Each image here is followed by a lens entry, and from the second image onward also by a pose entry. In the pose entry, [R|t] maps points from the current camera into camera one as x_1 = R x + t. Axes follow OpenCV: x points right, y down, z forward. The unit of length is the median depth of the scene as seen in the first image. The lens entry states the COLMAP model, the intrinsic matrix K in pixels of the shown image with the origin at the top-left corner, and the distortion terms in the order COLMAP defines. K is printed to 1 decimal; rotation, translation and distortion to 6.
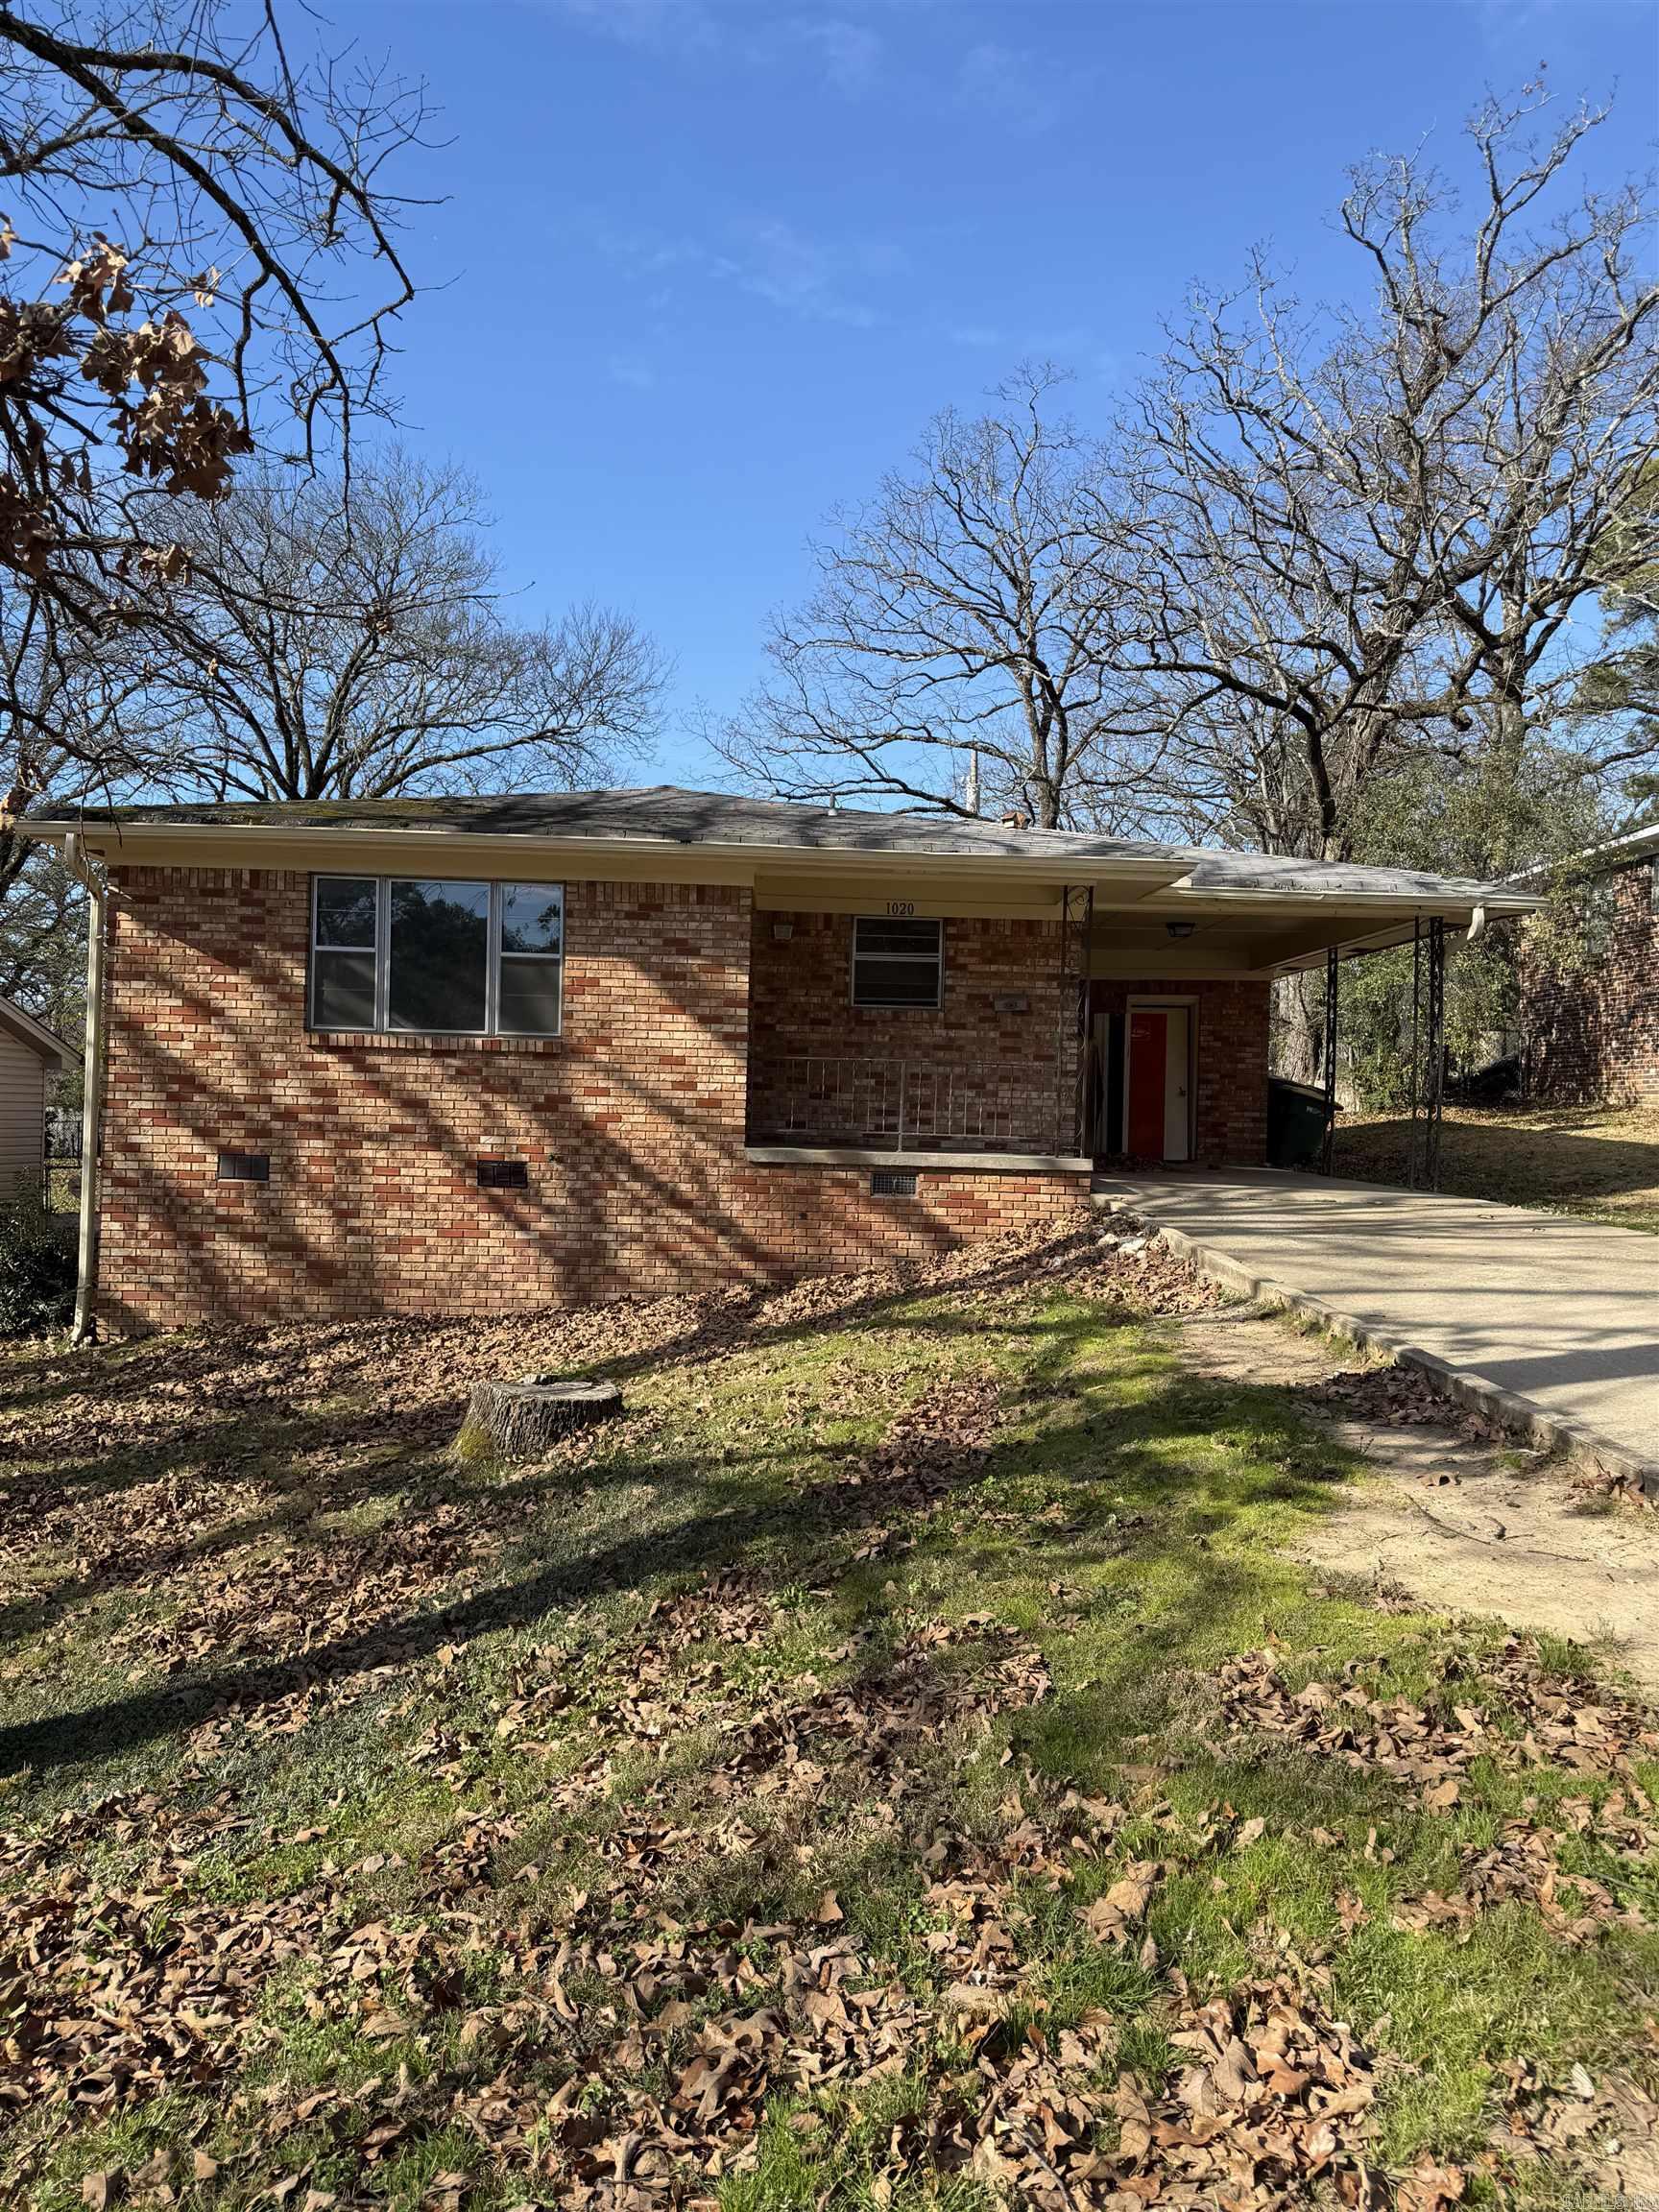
lens RADIAL K [[1555.6, 0, 892.1], [0, 1555.6, 1113.7], [0, 0, 1]] dist [0.090196, -0.085240]
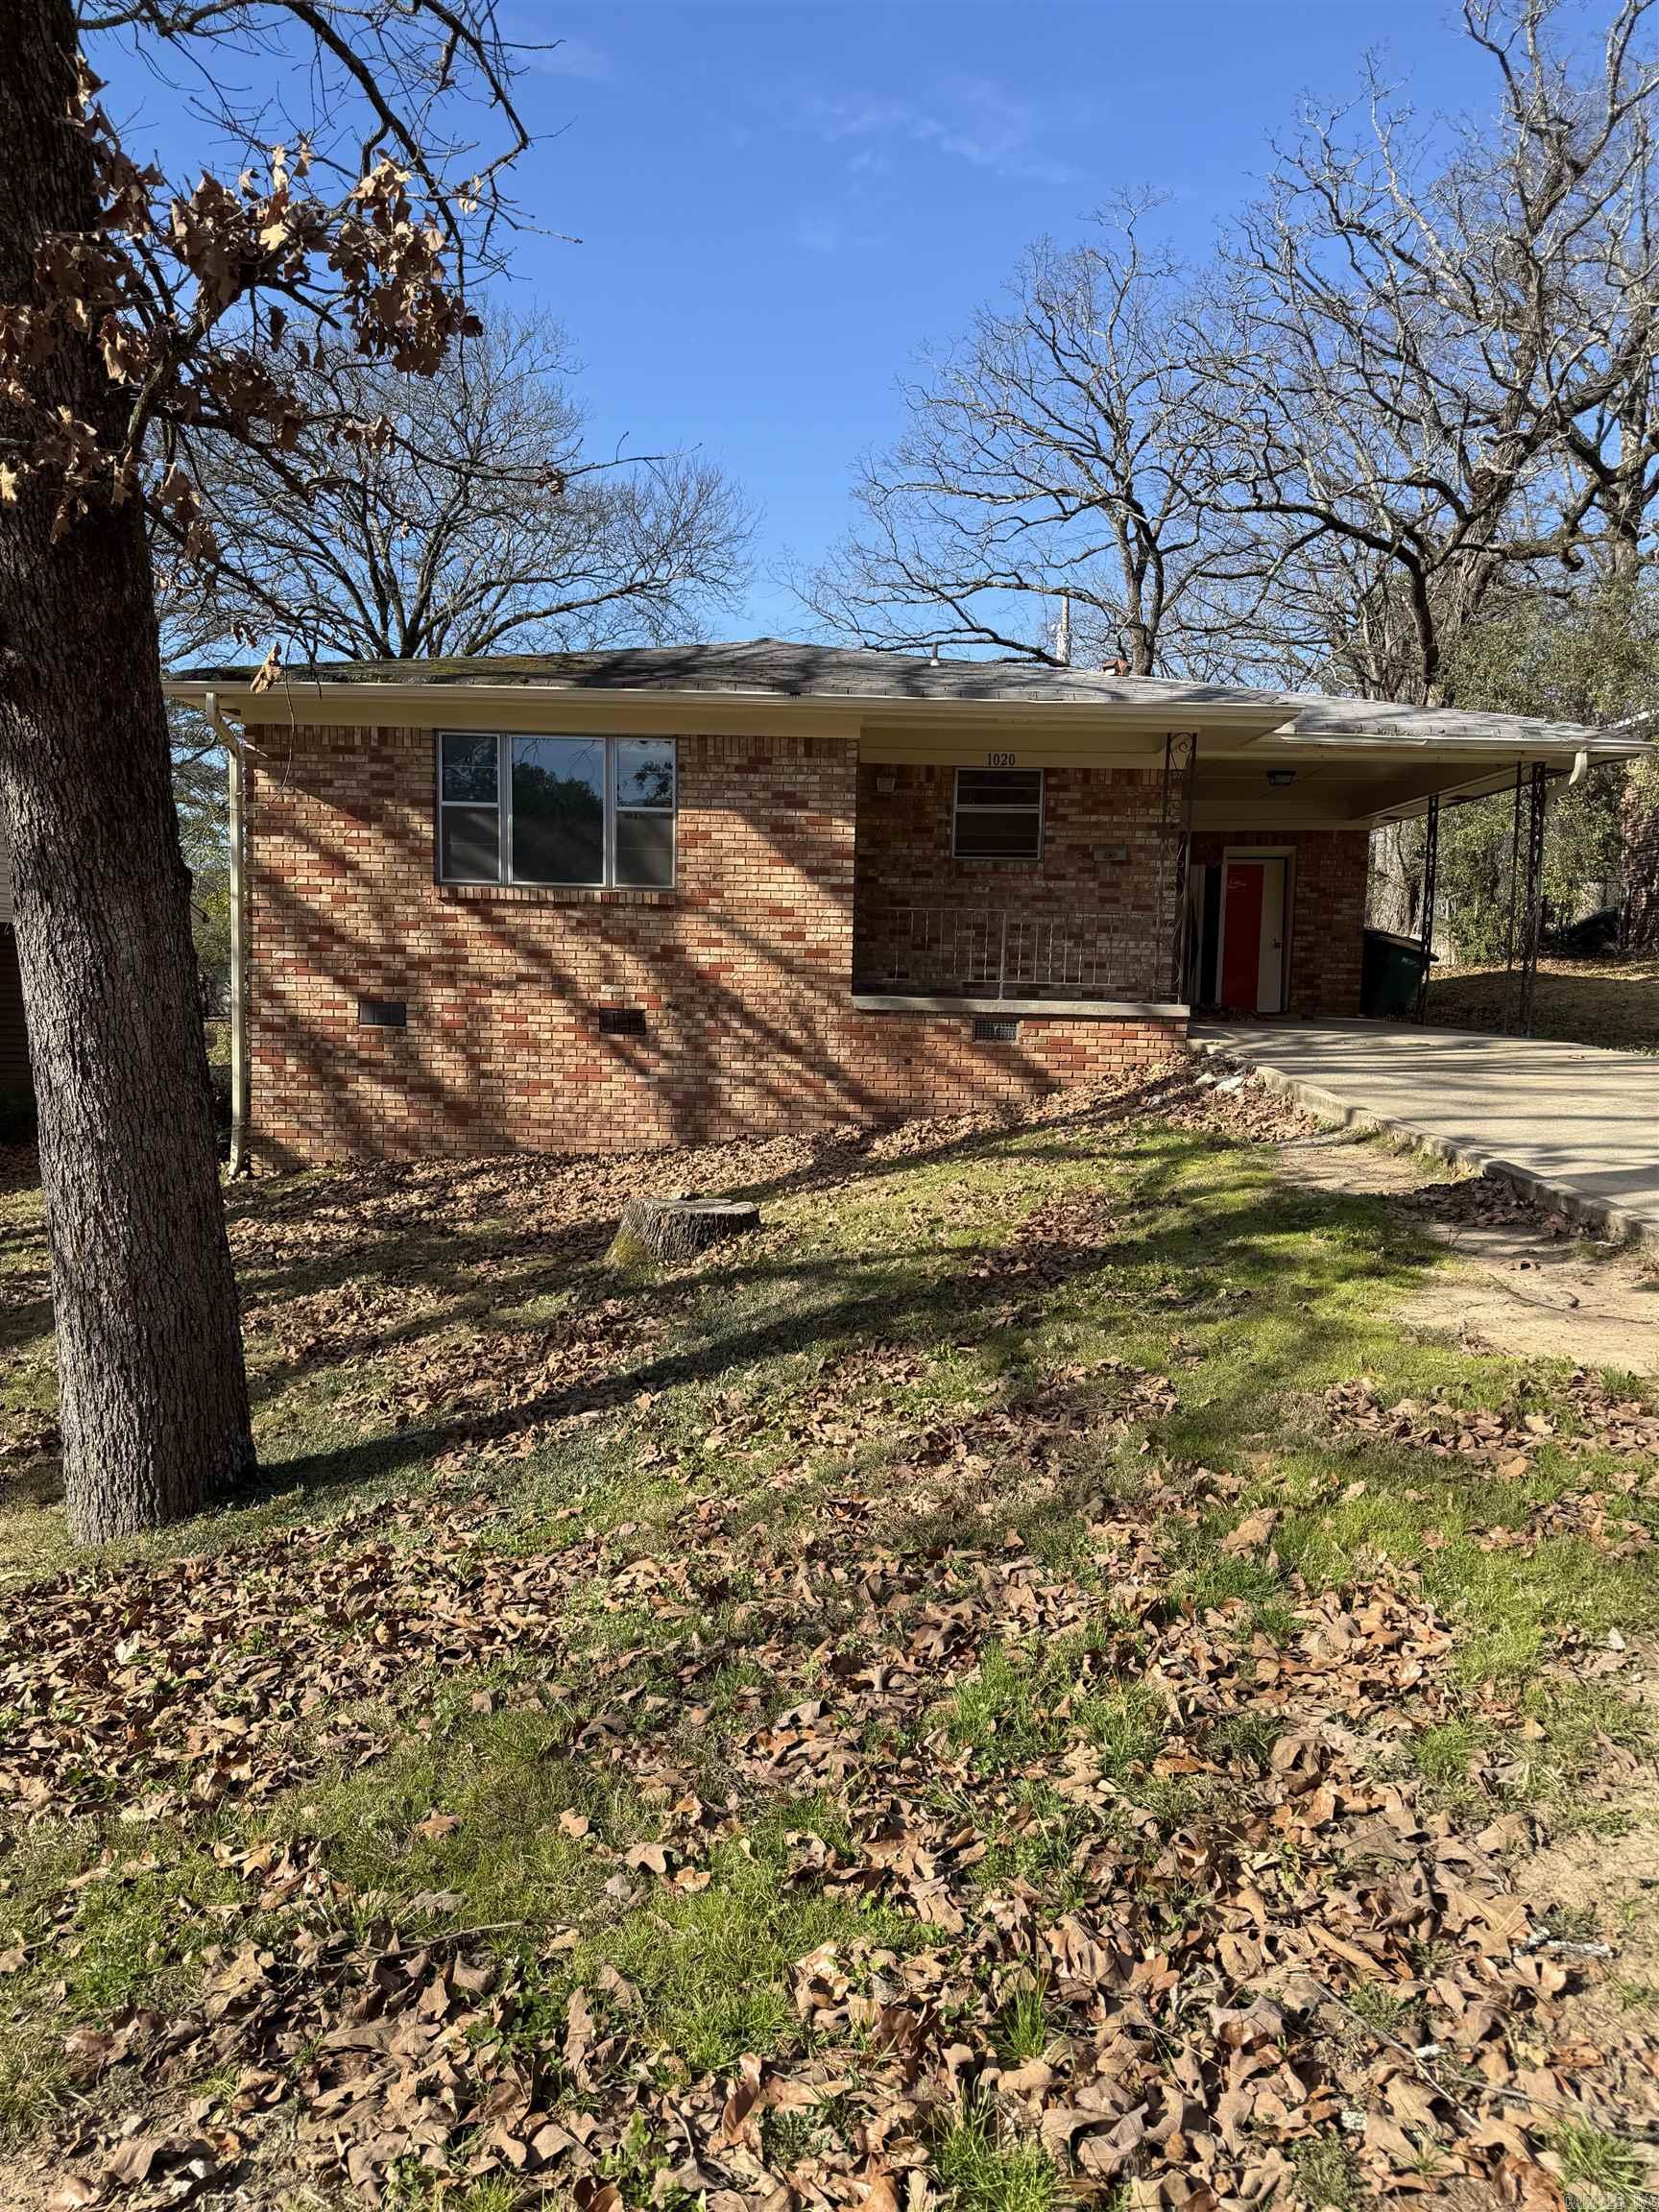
lens RADIAL K [[1555.6, 0, 892.1], [0, 1555.6, 1113.7], [0, 0, 1]] dist [0.090196, -0.085240]
pose [[0.998718, 0.003278, -0.050521, -0.014405], [0.001097, 0.996266, 0.086324, 0.010610], [0.050615, -0.086269, 0.994985, -0.043193]]
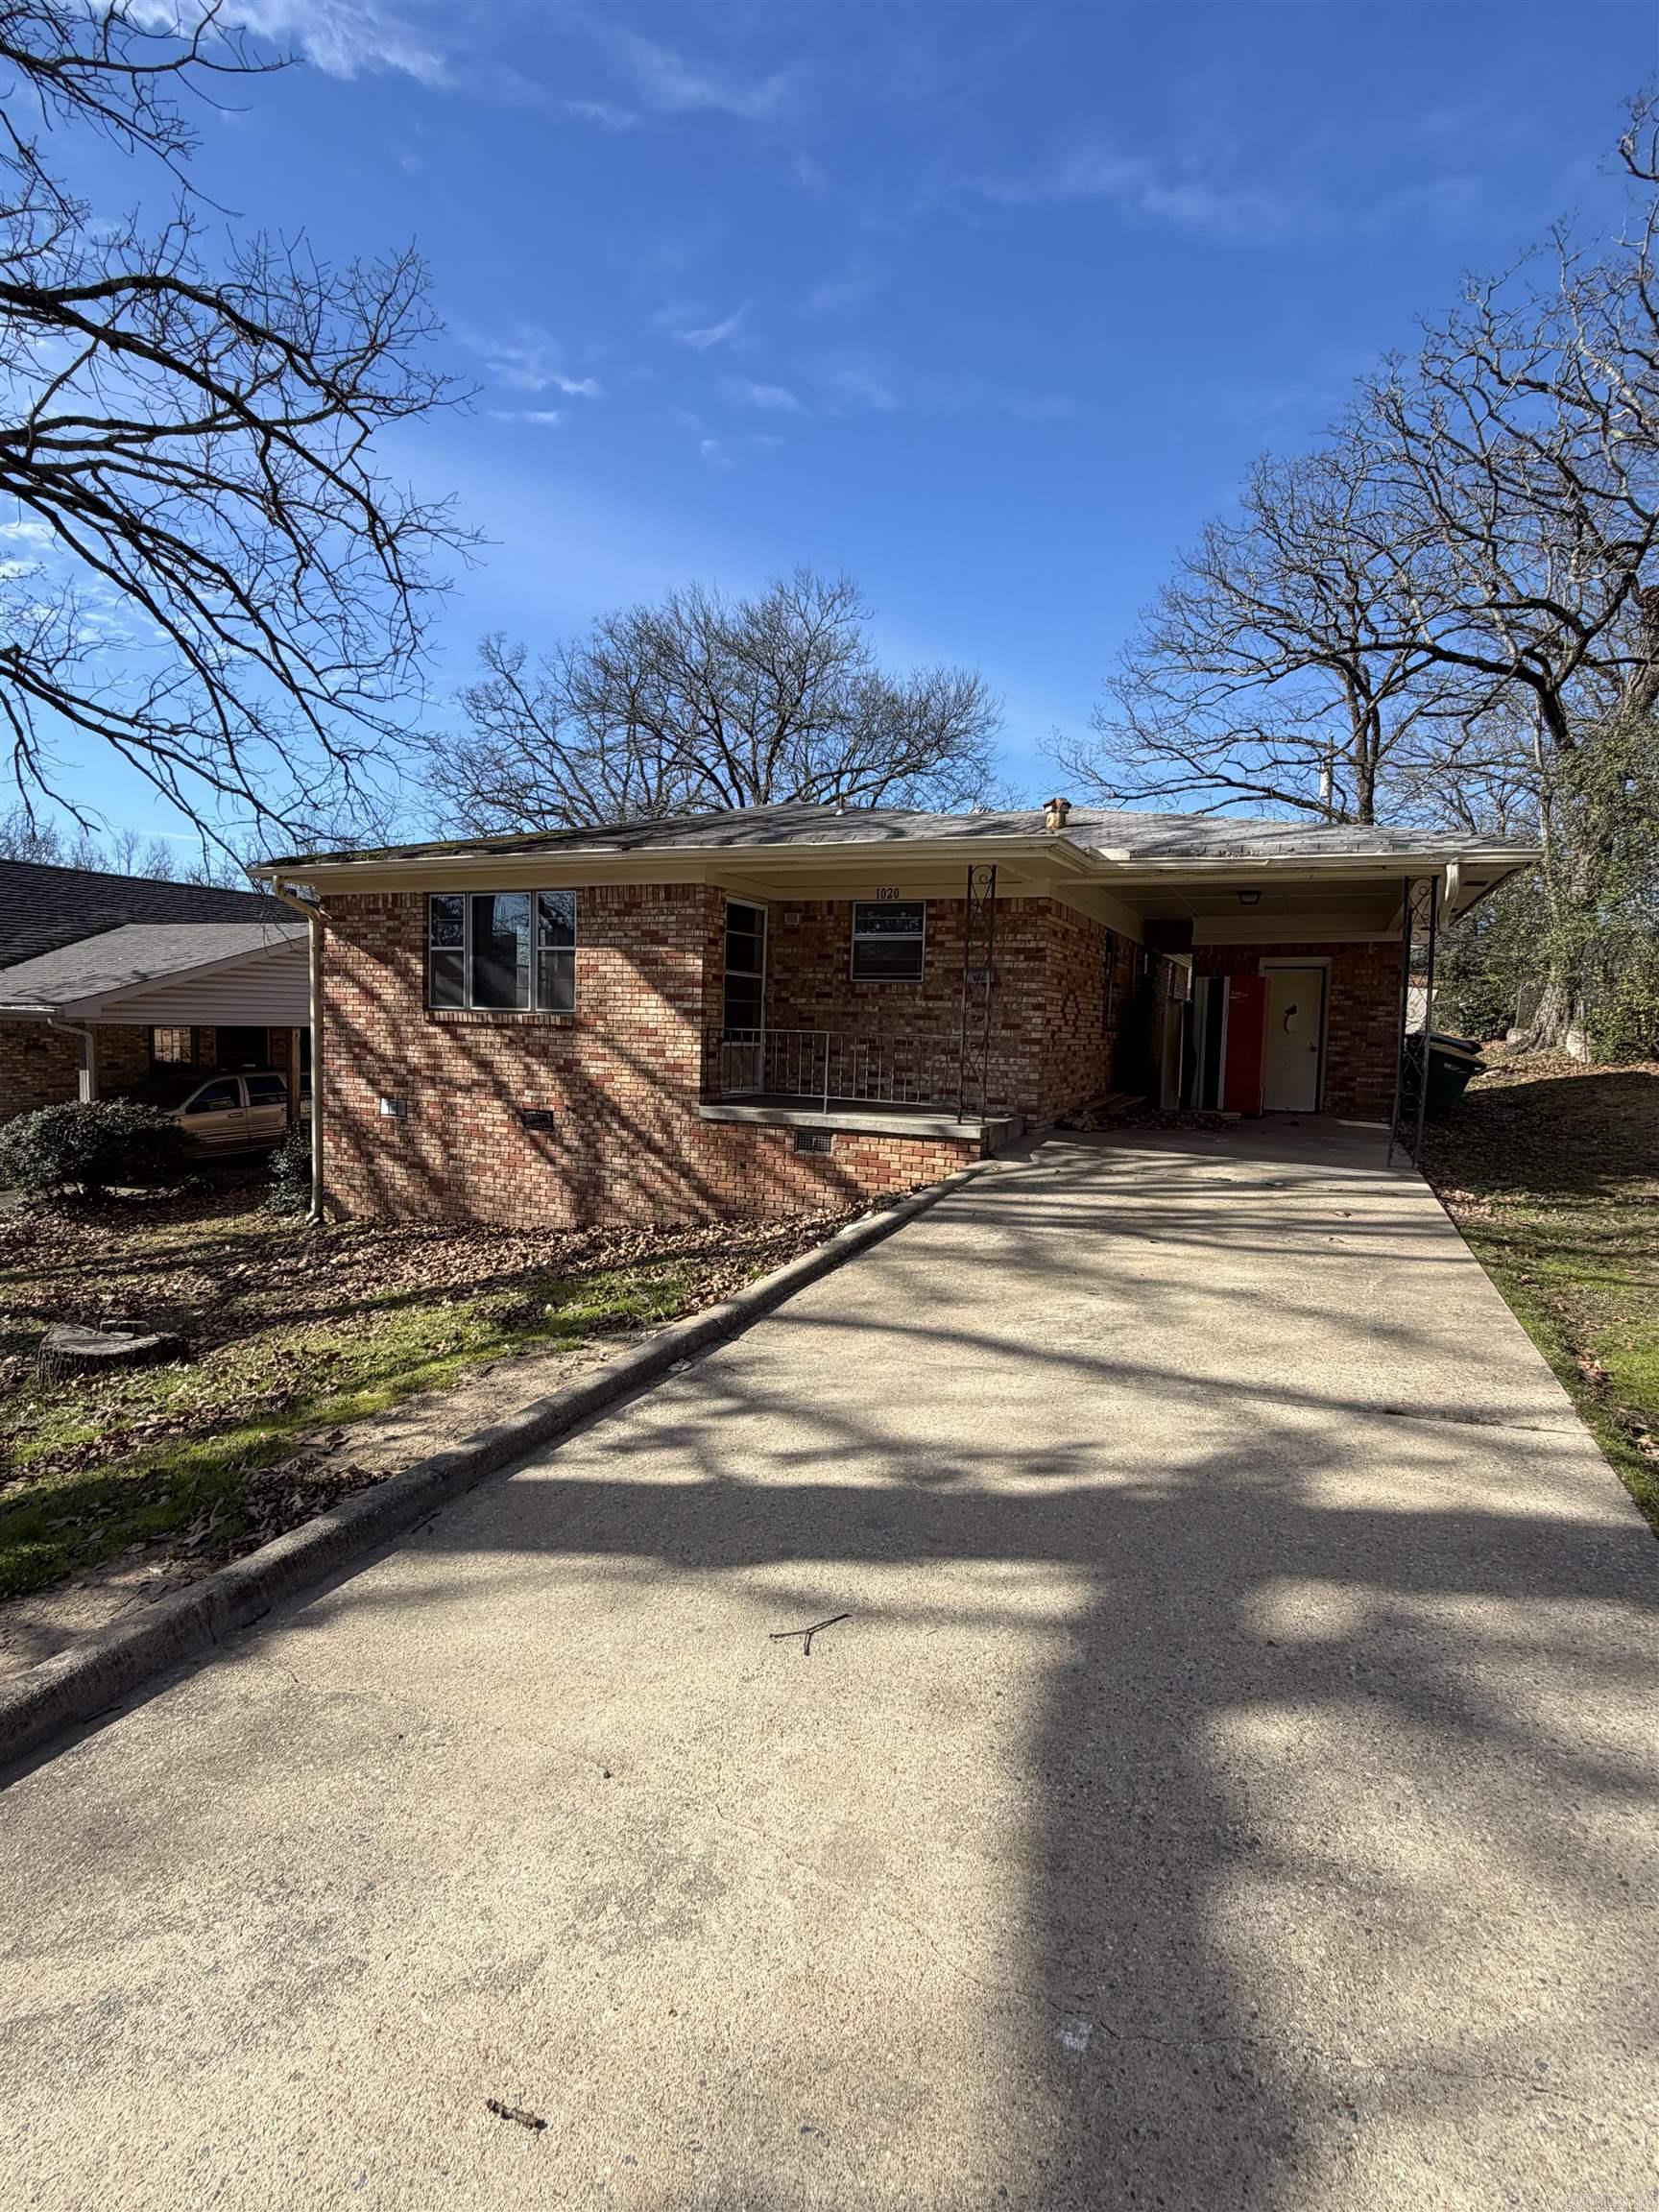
lens RADIAL K [[1115.1, 0, 678.0], [0, 1115.1, 1120.3], [0, 0, 1]] dist [0.001422, -0.000019]
pose [[0.896356, 0.035654, -0.441898, 0.266707], [-0.007185, 0.997798, 0.065933, -0.022929], [0.443276, -0.055924, 0.894639, 0.231048]]
